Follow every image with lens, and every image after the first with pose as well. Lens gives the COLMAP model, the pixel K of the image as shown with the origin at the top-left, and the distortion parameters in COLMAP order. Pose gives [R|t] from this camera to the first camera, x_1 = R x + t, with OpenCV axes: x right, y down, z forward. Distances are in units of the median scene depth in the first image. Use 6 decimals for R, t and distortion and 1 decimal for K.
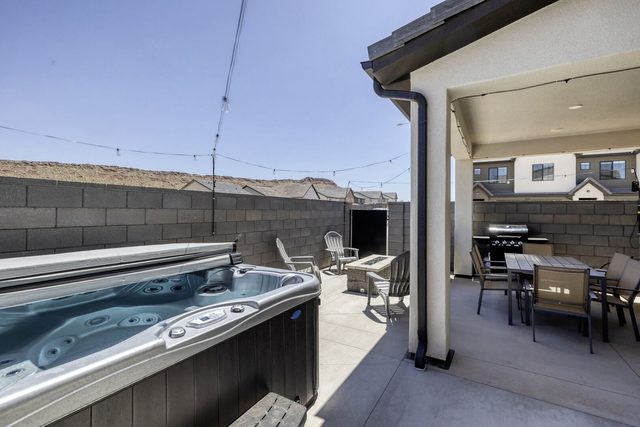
lens RADIAL K [[276.2, 0, 320.3], [0, 276.2, 210.3], [0, 0, 1]] dist [-0.002135, 0.000468]
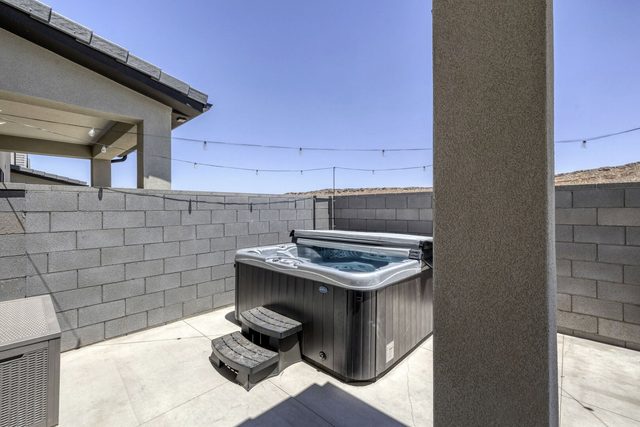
lens RADIAL K [[276.2, 0, 320.2], [0, 276.2, 212.7], [0, 0, 1]] dist [-0.002135, 0.000468]
pose [[-0.205197, 0.003081, -0.978716, 0.902901], [0.002878, 0.999993, 0.002544, 0.011224], [0.978717, -0.002295, -0.205204, 0.954749]]
